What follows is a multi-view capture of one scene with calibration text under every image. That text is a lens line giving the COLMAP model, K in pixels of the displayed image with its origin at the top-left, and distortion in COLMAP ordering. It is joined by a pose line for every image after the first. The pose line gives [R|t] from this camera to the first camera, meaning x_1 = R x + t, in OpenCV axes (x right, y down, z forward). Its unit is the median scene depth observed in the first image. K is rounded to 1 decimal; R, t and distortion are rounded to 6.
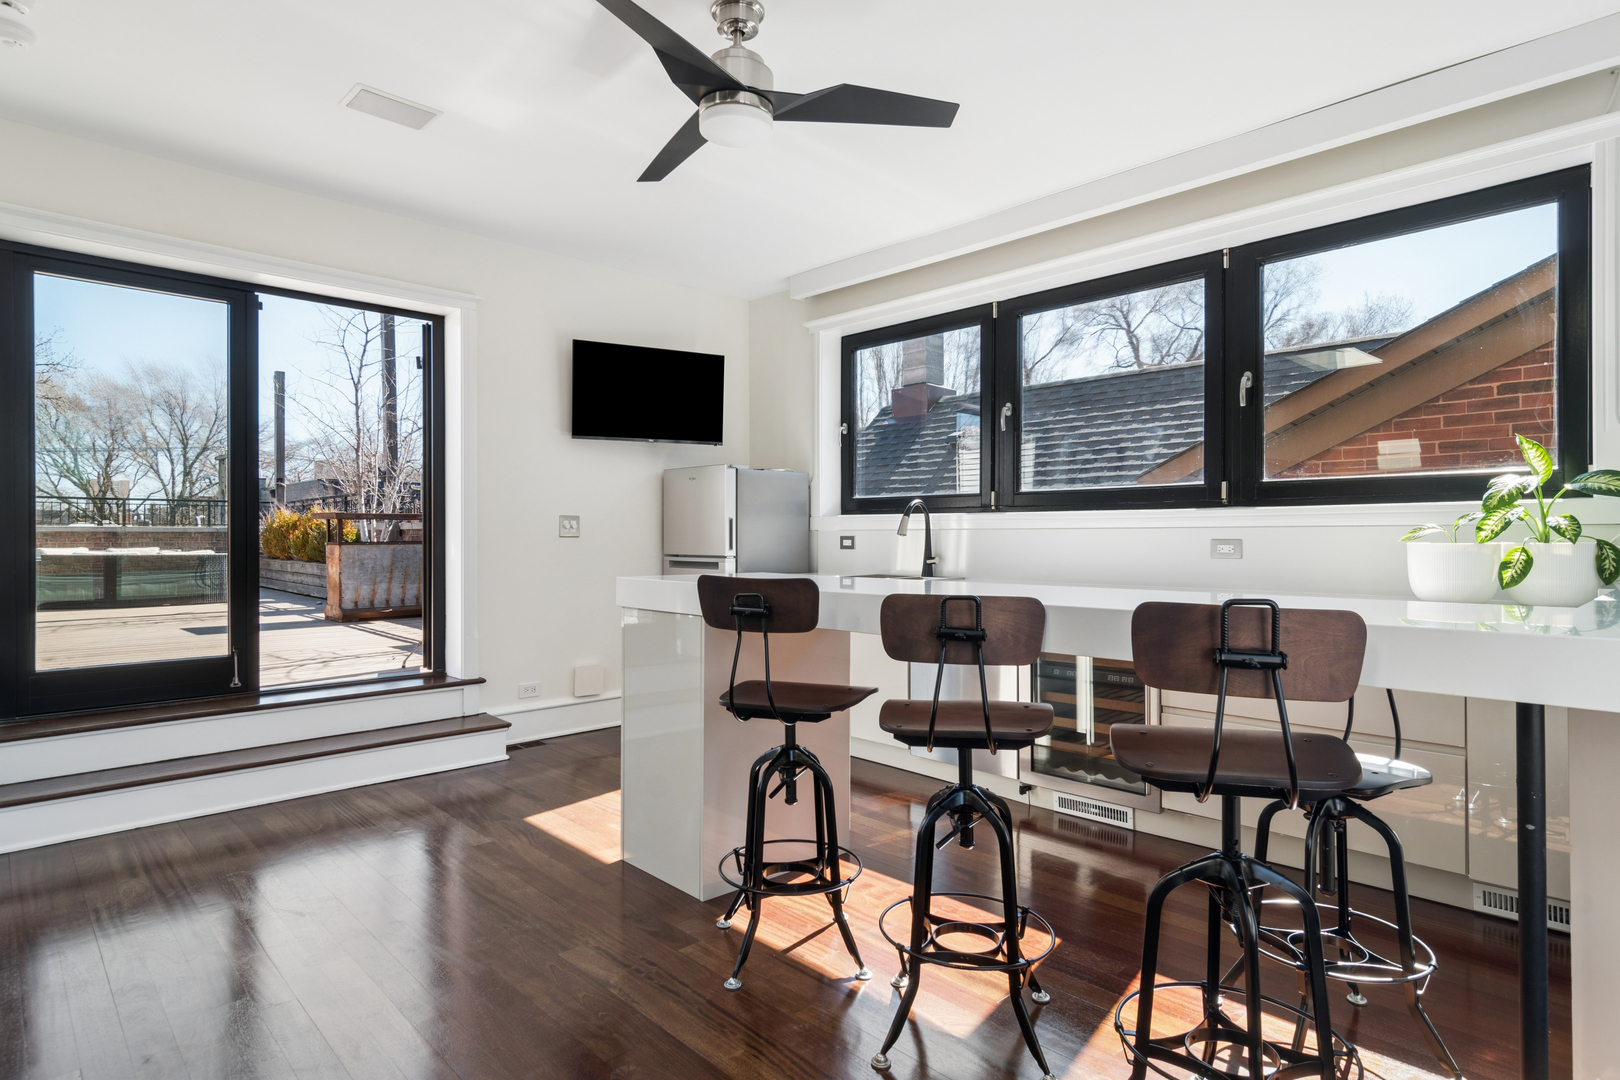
lens RADIAL K [[874.9, 0, 806.5], [0, 874.9, 541.6], [0, 0, 1]] dist [-0.000231, -0.000032]
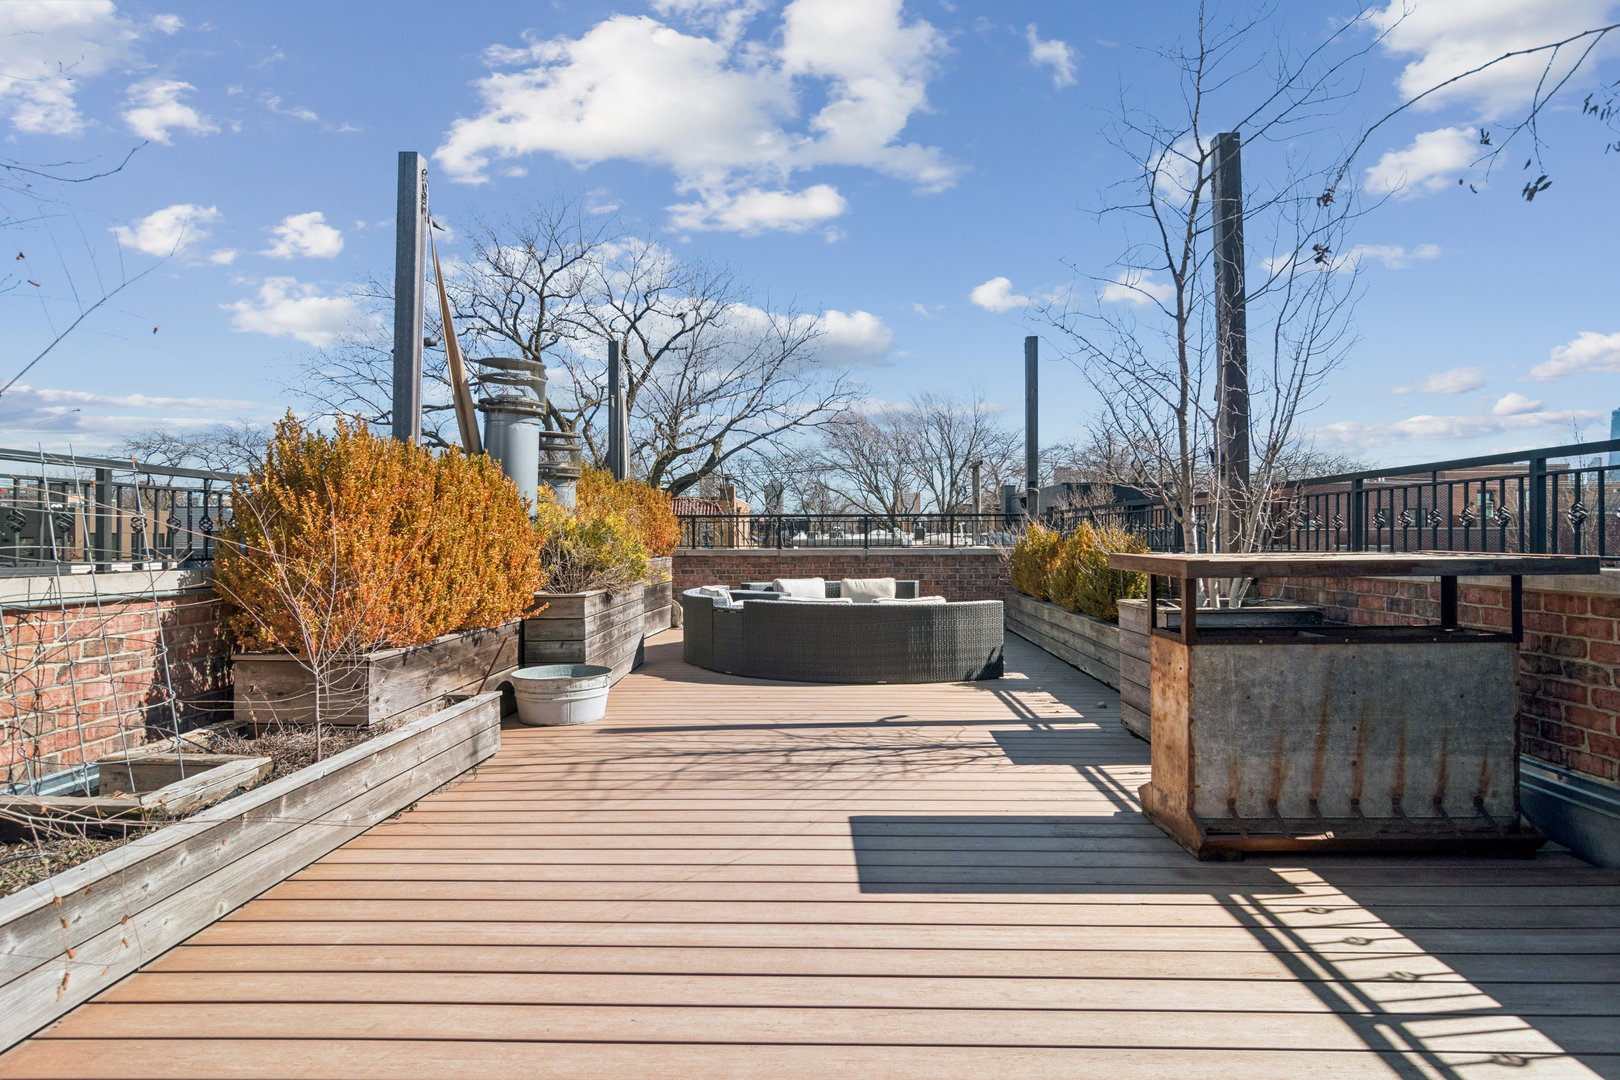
lens RADIAL K [[874.9, 0, 808.0], [0, 874.9, 537.5], [0, 0, 1]] dist [-0.000231, -0.000032]
pose [[0.706437, -0.004304, -0.707763, -0.238522], [0.001760, 0.999989, -0.004324, -0.025172], [0.707774, 0.001809, 0.706437, 0.385804]]
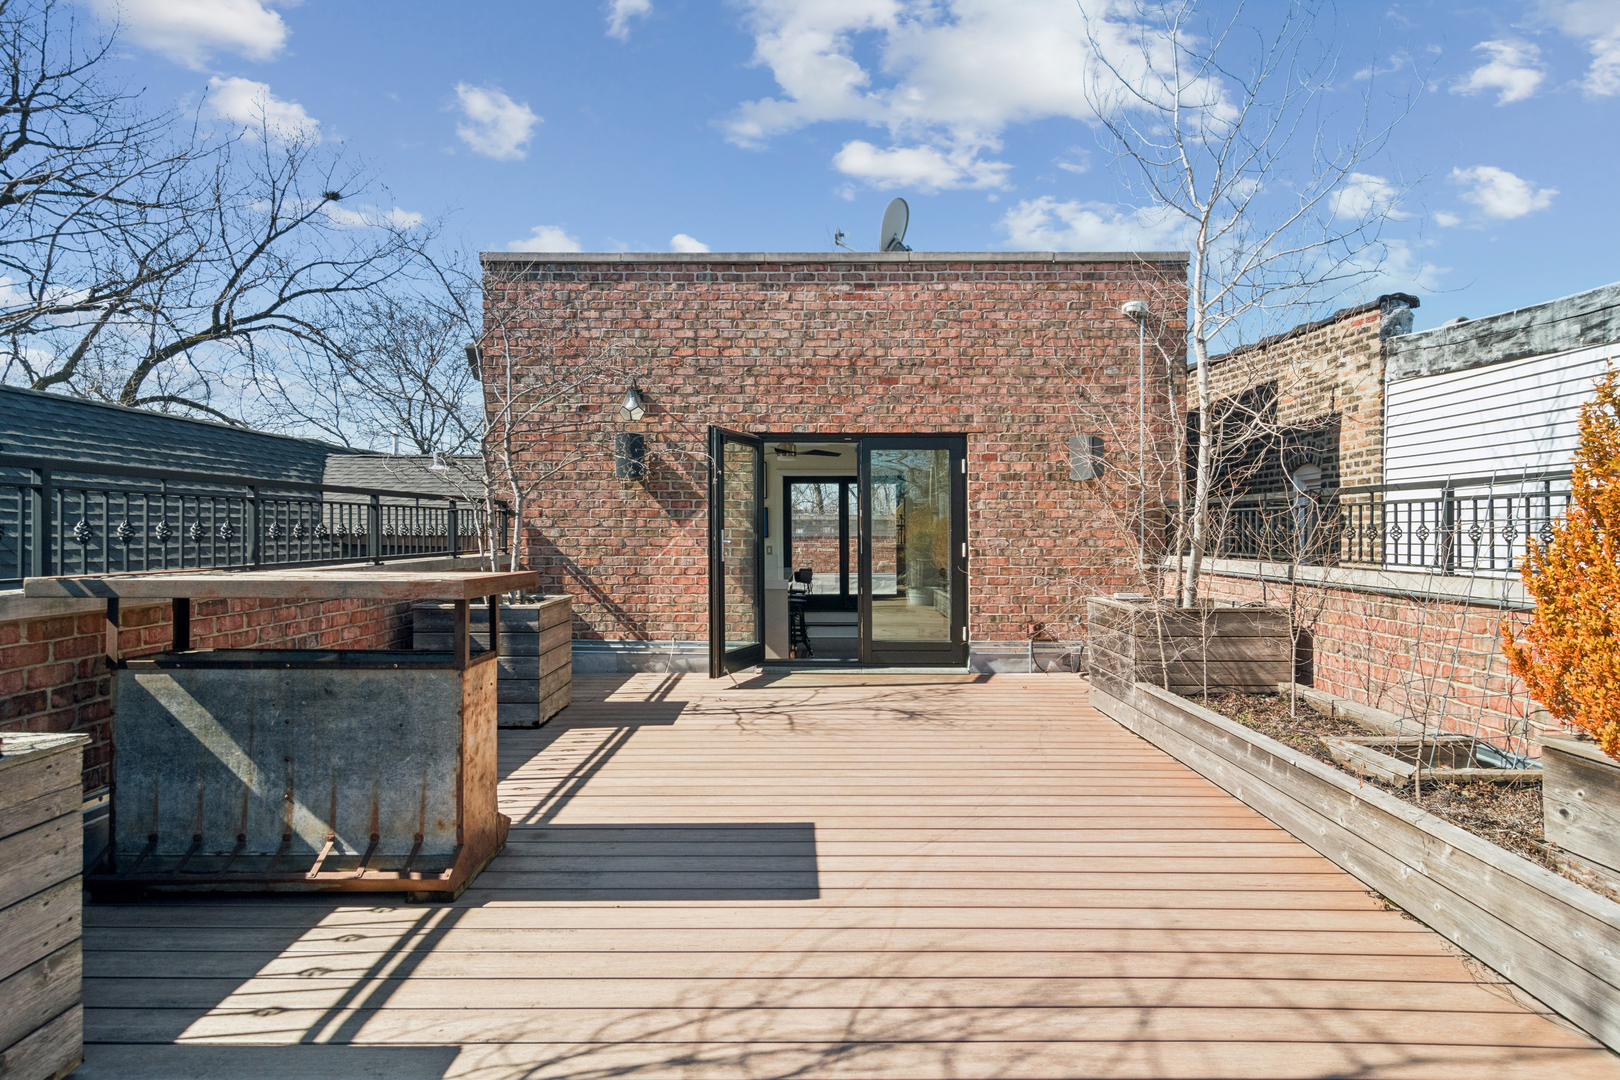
lens RADIAL K [[874.9, 0, 809.8], [0, 874.9, 529.5], [0, 0, 1]] dist [-0.000231, -0.000032]
pose [[-0.721132, -0.005405, 0.692777, -0.518481], [0.013927, 0.999654, 0.022296, -0.037022], [-0.692658, 0.025726, -0.720807, 0.686910]]
